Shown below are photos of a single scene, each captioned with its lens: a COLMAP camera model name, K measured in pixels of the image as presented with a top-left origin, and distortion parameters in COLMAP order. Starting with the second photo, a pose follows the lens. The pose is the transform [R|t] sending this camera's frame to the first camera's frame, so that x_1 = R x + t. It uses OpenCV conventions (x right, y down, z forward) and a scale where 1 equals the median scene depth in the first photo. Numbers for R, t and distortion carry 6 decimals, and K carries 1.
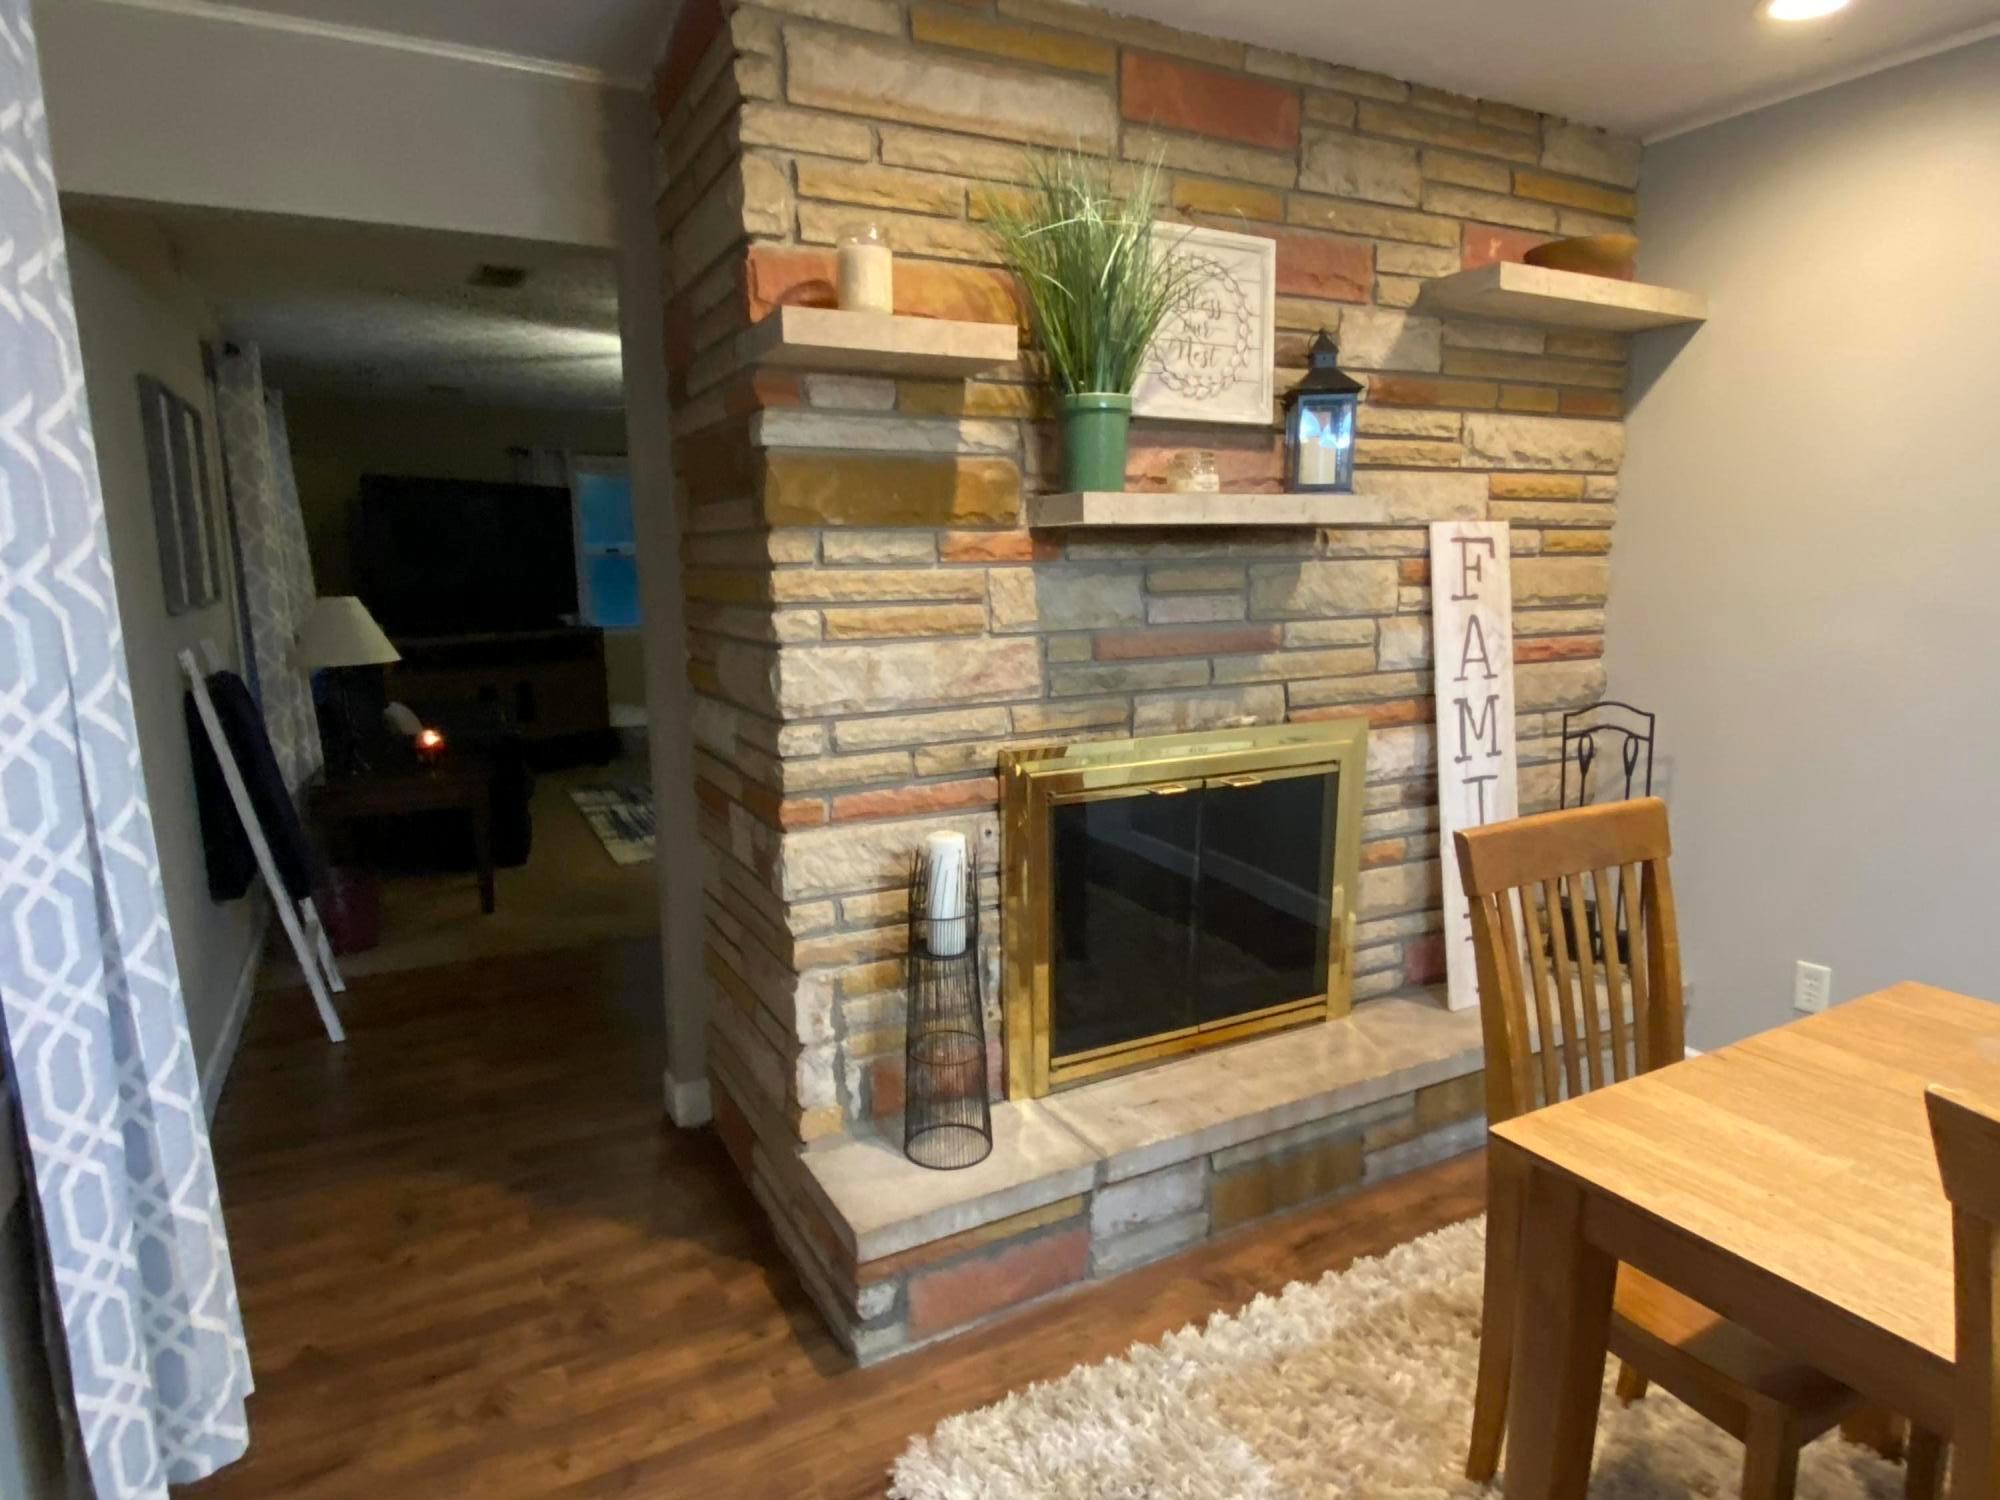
lens RADIAL K [[1156.4, 0, 999.3], [0, 1156.4, 763.7], [0, 0, 1]] dist [0.023516, -0.004971]
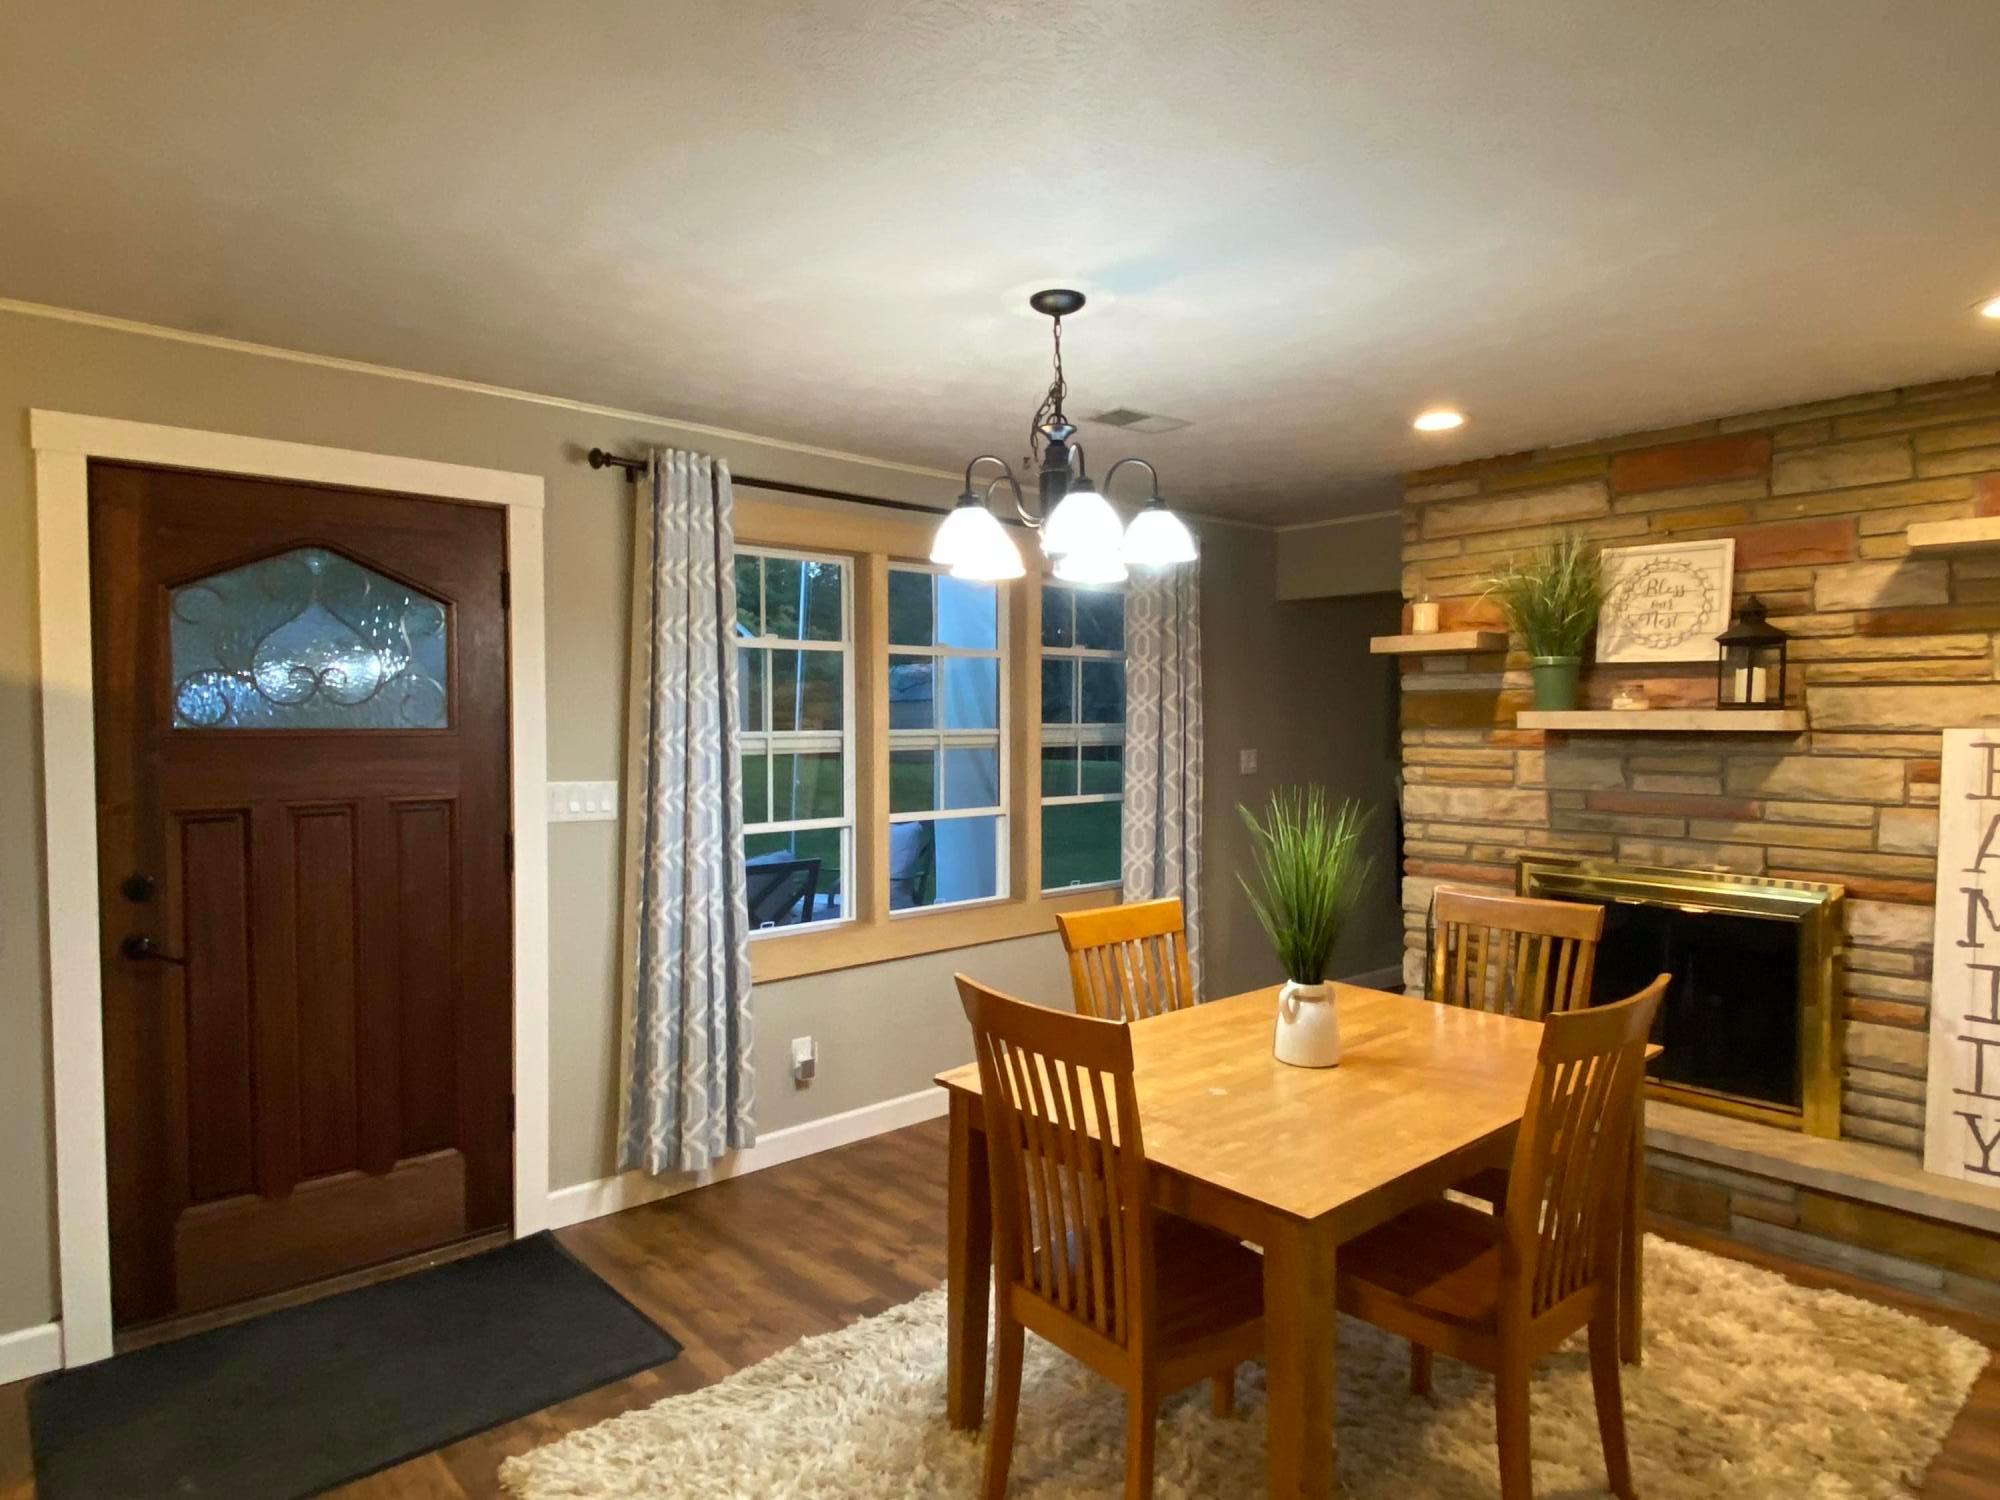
lens RADIAL K [[1156.4, 0, 1002.4], [0, 1156.4, 742.5], [0, 0, 1]] dist [0.023516, -0.004971]
pose [[0.236743, 0.035294, -0.970931, 1.466427], [-0.174438, 0.984645, -0.006741, -0.029146], [0.955785, 0.170963, 0.239264, -0.183565]]
